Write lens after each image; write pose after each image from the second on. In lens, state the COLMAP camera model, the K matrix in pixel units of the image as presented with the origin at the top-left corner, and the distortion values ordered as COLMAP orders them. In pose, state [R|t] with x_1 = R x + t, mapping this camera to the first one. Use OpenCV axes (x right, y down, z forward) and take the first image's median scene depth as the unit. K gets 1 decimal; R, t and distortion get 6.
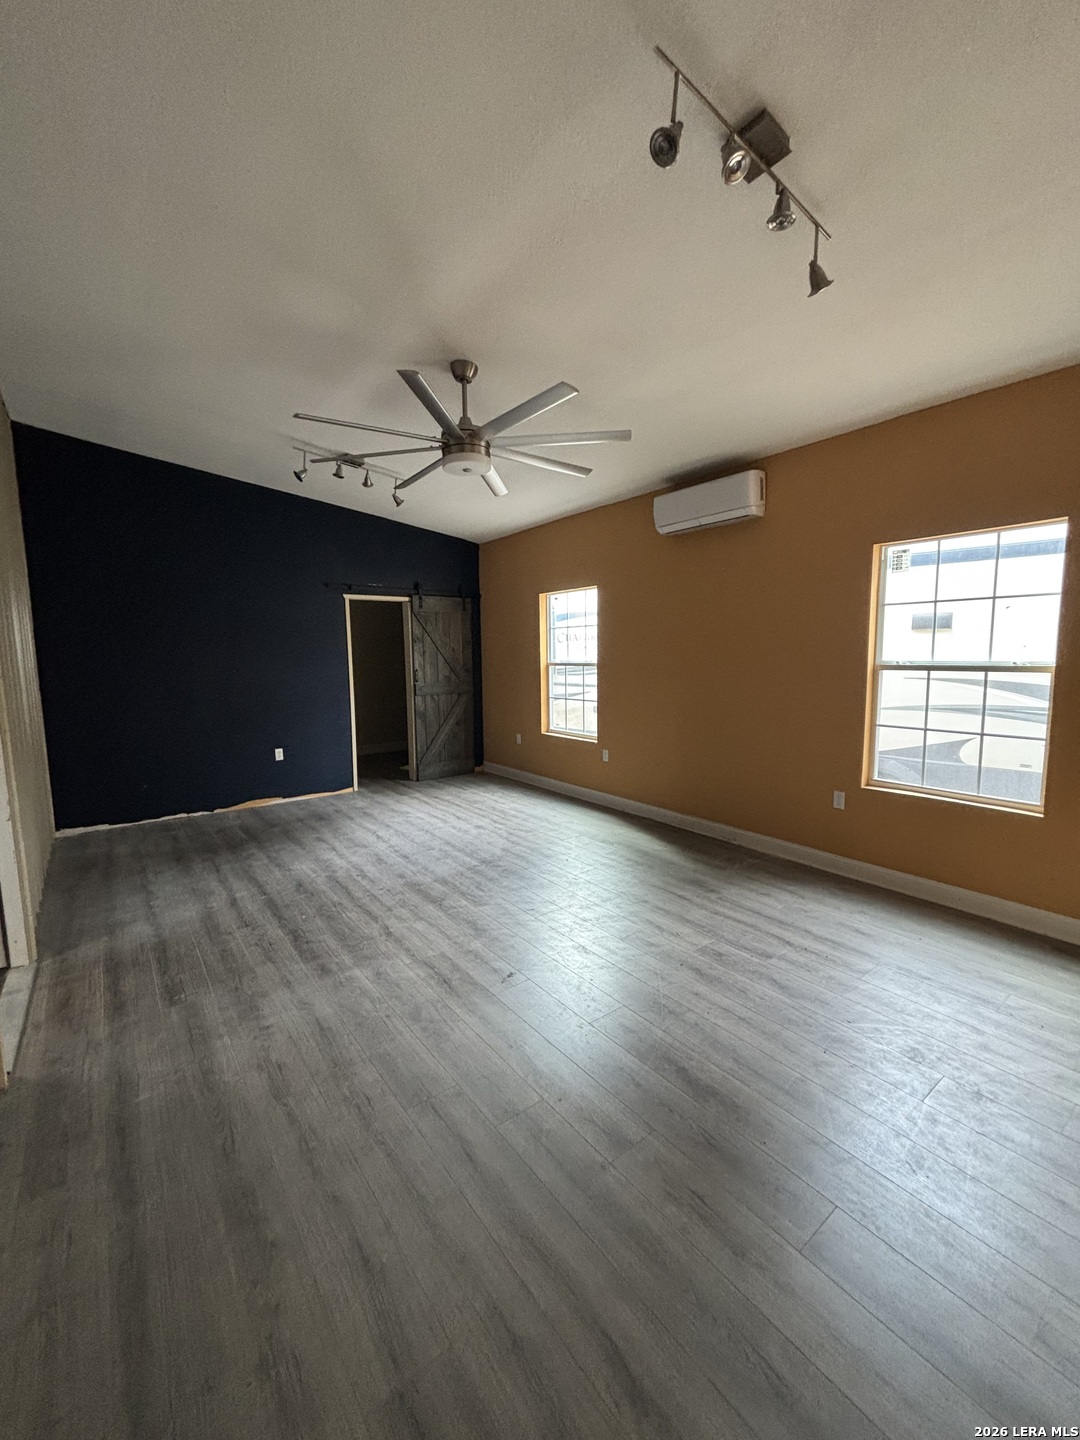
lens RADIAL K [[576.8, 0, 546.0], [0, 576.8, 723.6], [0, 0, 1]] dist [0.003816, -0.000667]
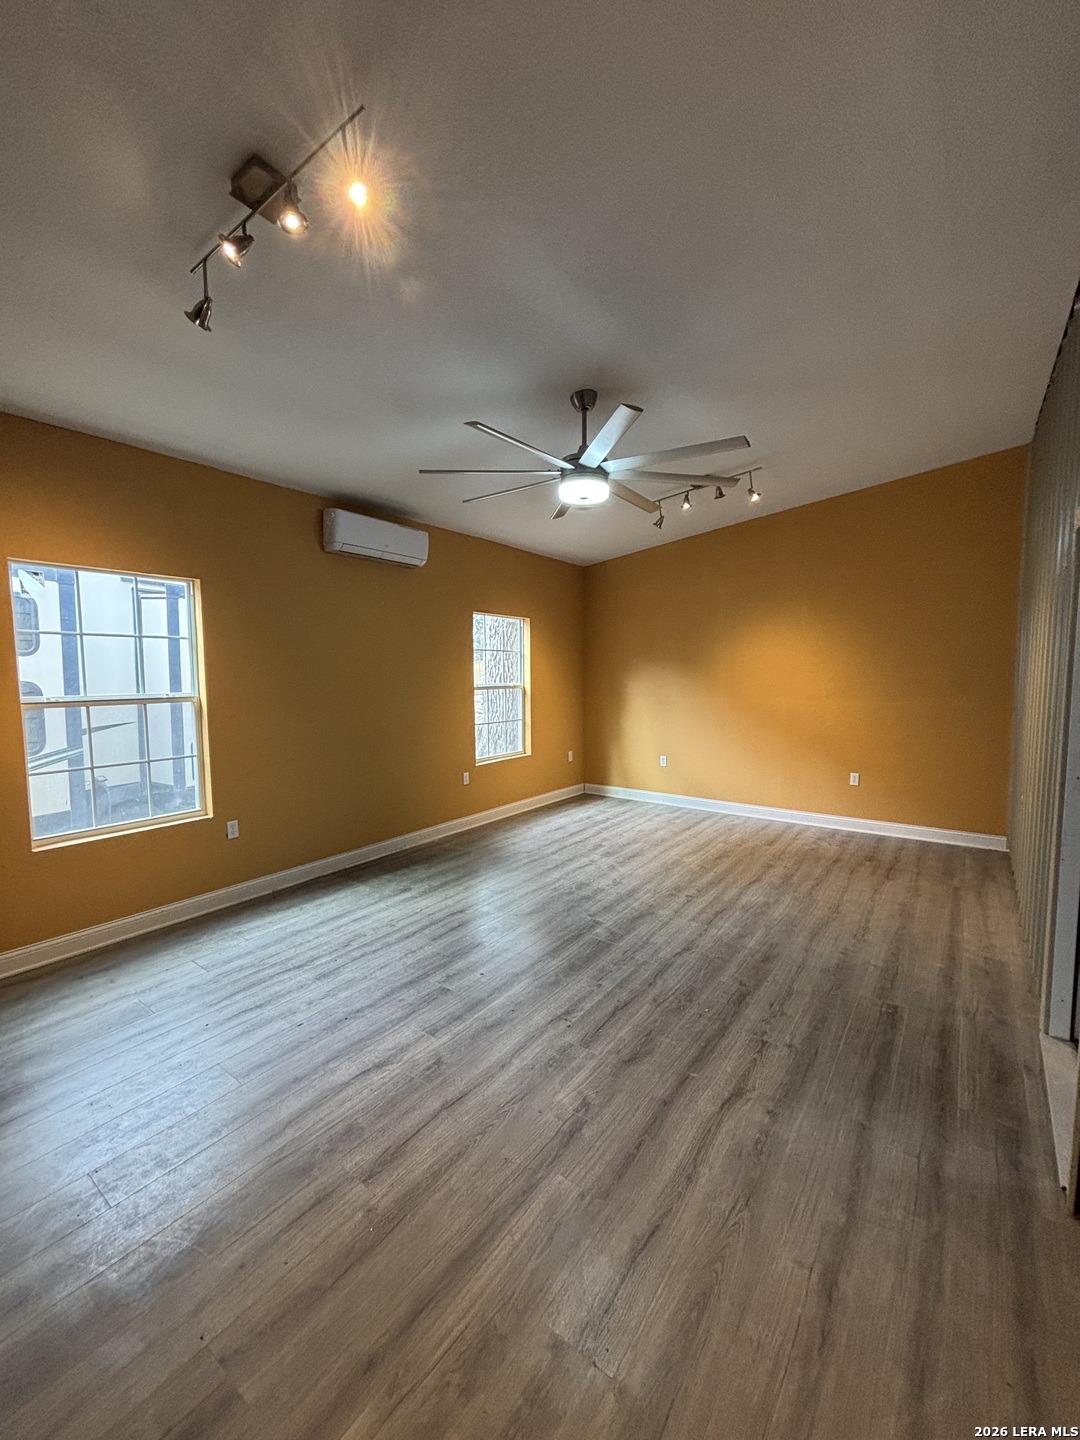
lens RADIAL K [[576.8, 0, 544.3], [0, 576.8, 713.1], [0, 0, 1]] dist [0.003816, -0.000667]
pose [[-0.265102, -0.058973, 0.962415, -0.994313], [0.130910, 0.986685, 0.096520, -0.153443], [-0.955292, 0.151577, -0.253852, 1.226157]]
